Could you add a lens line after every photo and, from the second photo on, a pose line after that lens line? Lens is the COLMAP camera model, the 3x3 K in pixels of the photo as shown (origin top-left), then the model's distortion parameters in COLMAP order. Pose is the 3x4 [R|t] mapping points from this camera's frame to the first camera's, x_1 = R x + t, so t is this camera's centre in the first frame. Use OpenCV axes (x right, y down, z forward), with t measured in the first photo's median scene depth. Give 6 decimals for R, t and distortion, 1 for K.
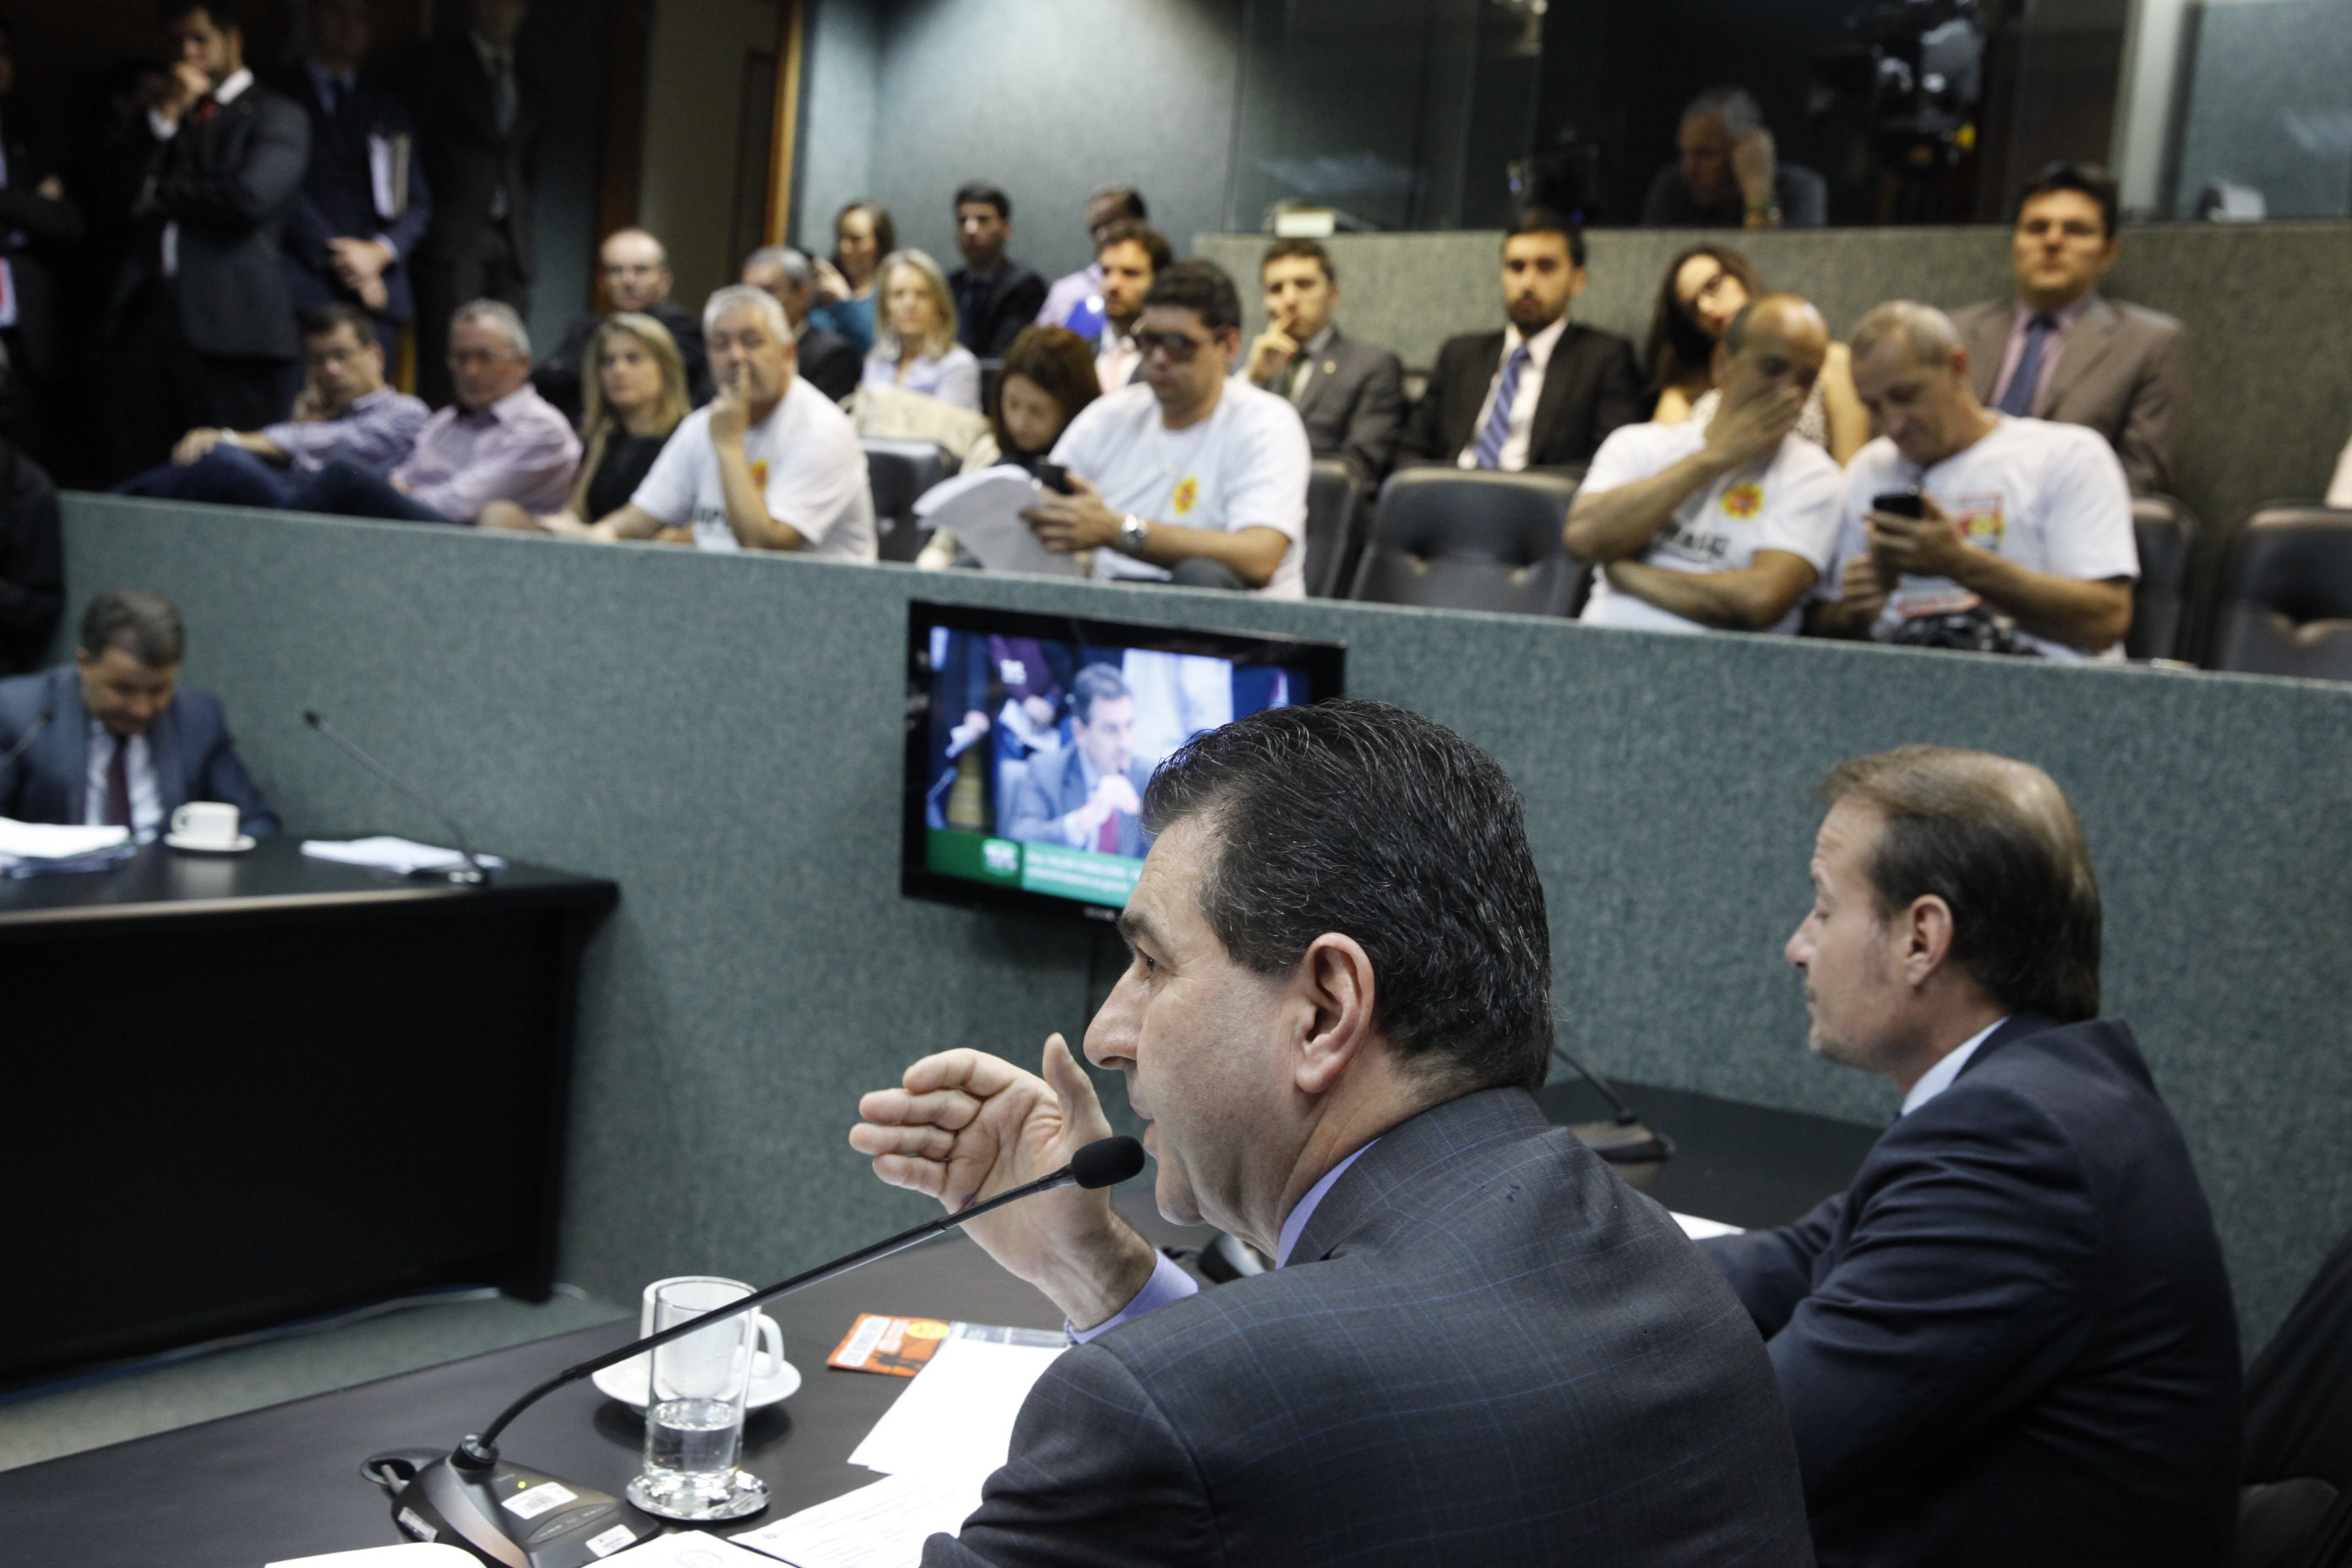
lens RADIAL K [[2458.3, 0, 1176.9], [0, 2458.3, 782.2], [0, 0, 1]] dist [0.019933, 0.000000]
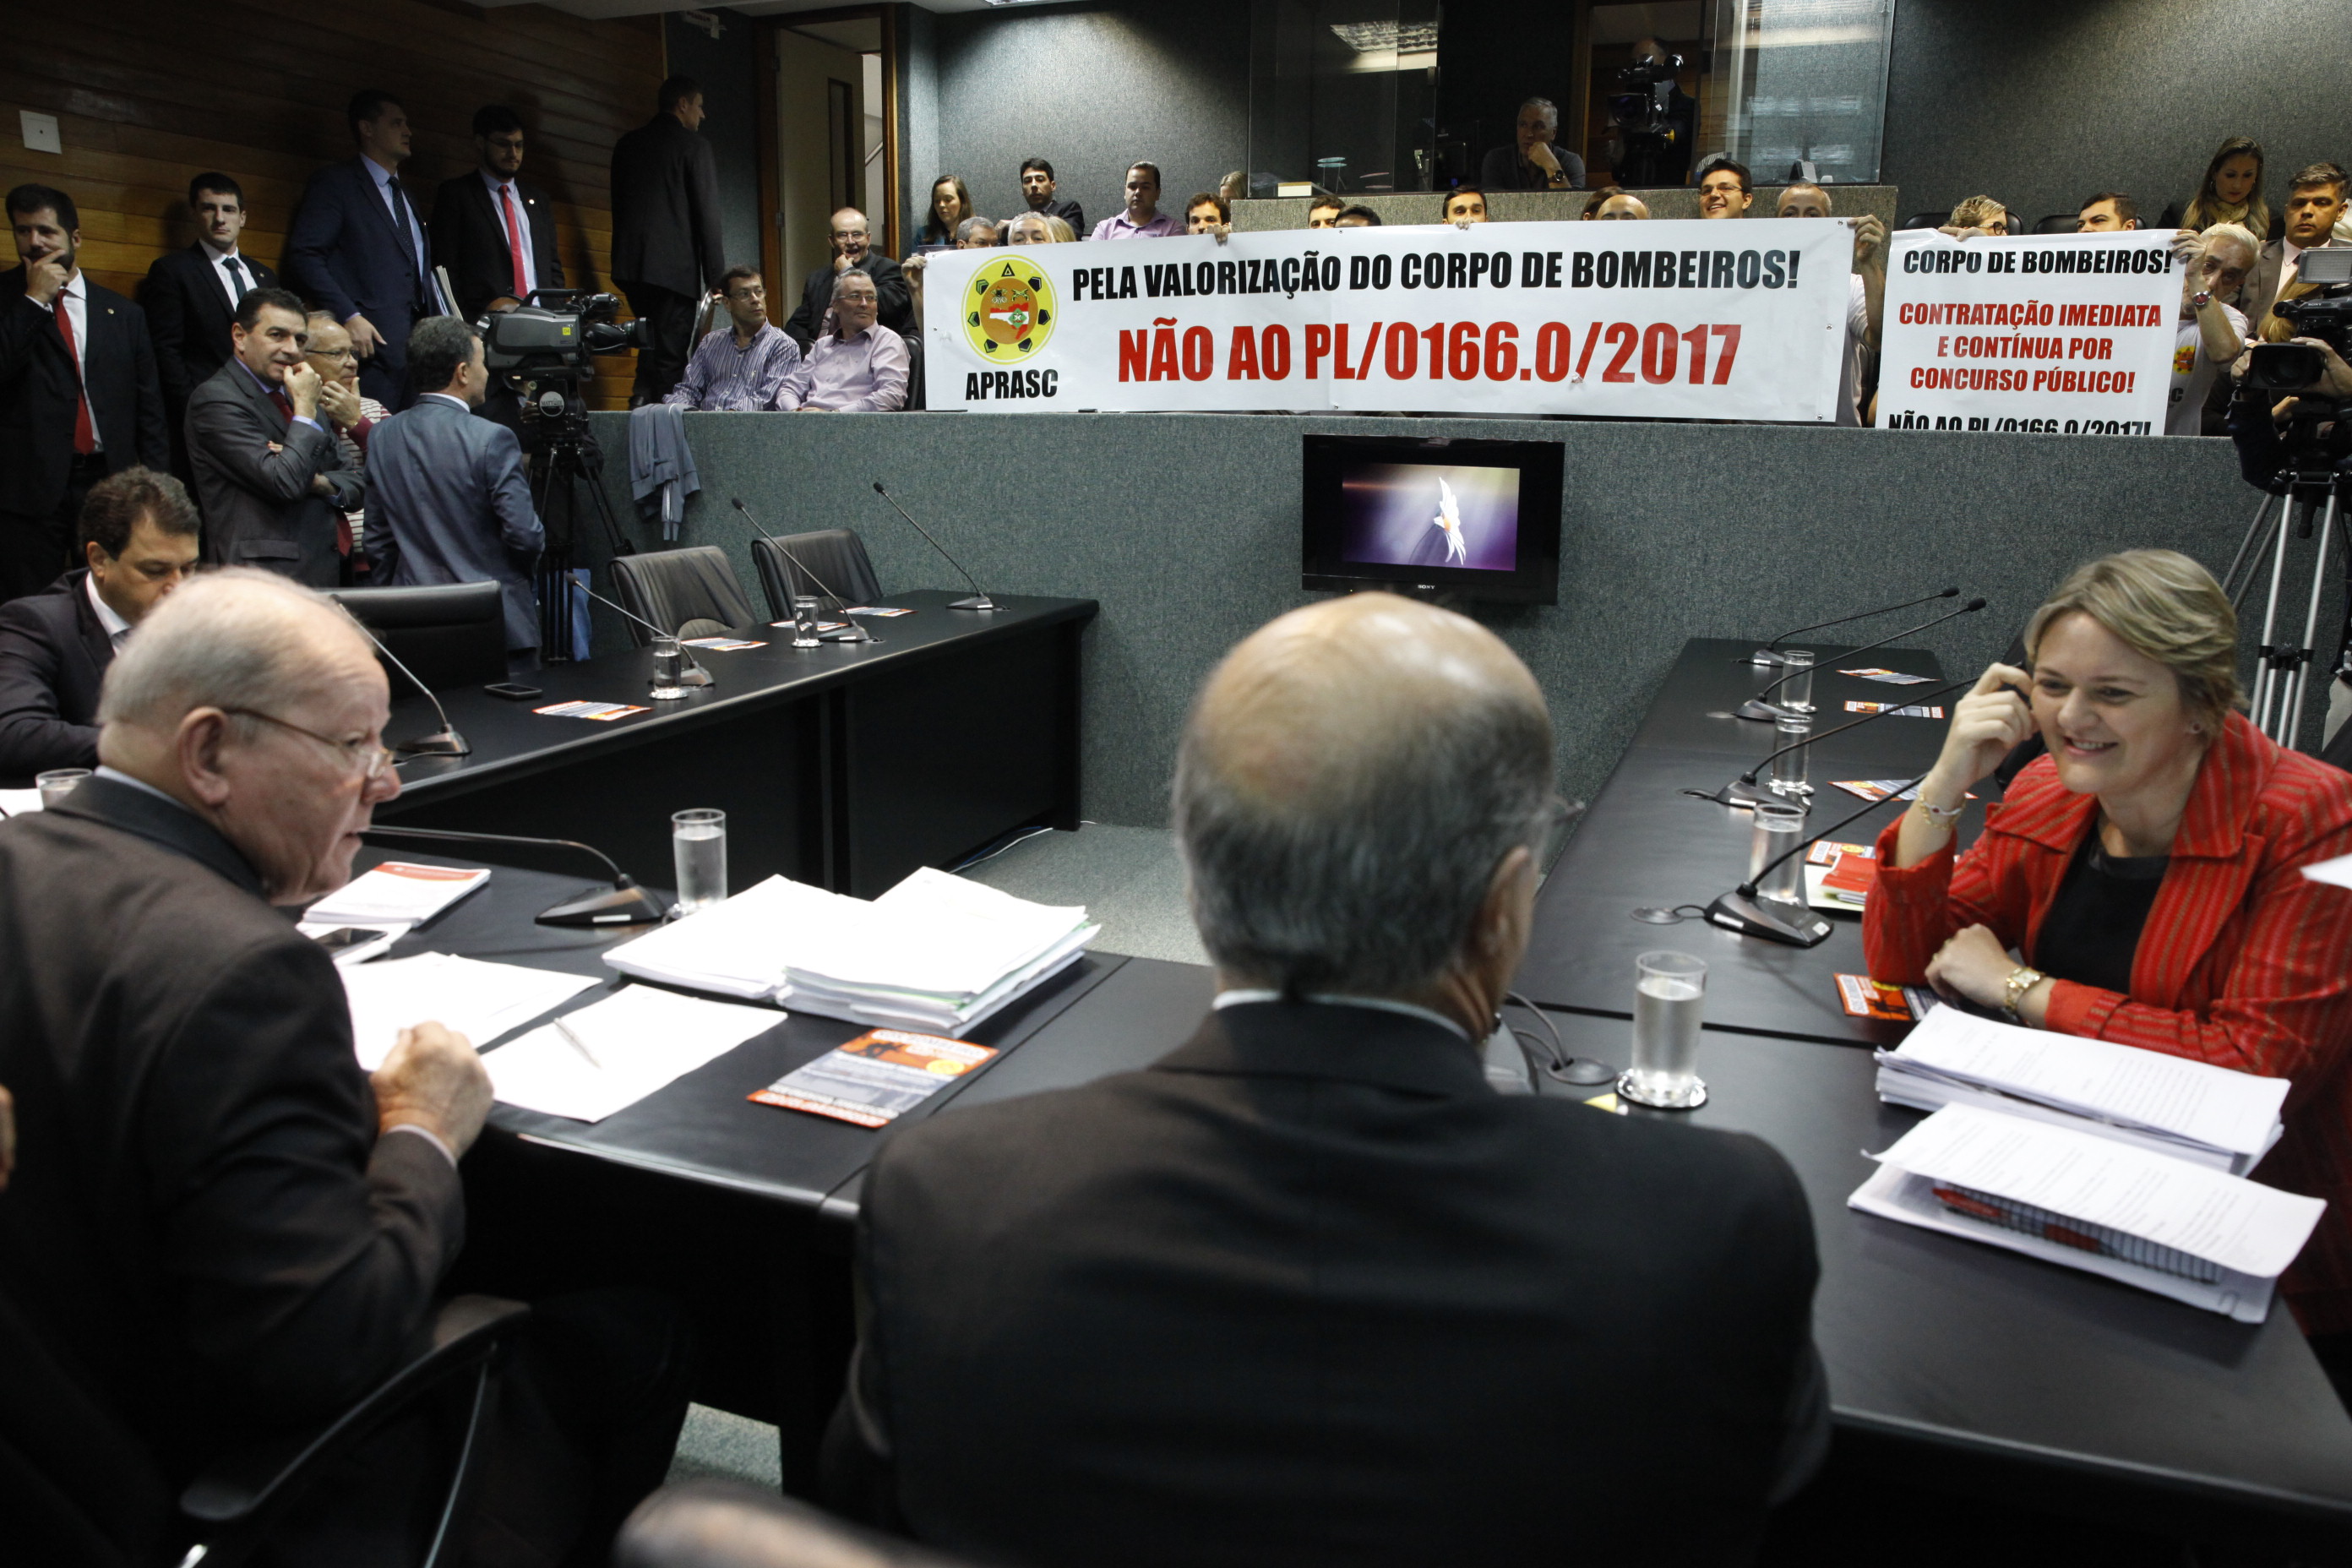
lens RADIAL K [[1659.0, 0, 1187.7], [0, 1659.0, 808.8], [0, 0, 1]] dist [-0.094935, 0.075205]
pose [[0.971892, -0.128017, 0.197579, -0.450609], [0.090559, 0.977950, 0.188181, -0.035868], [-0.217312, -0.164999, 0.962055, -0.247840]]
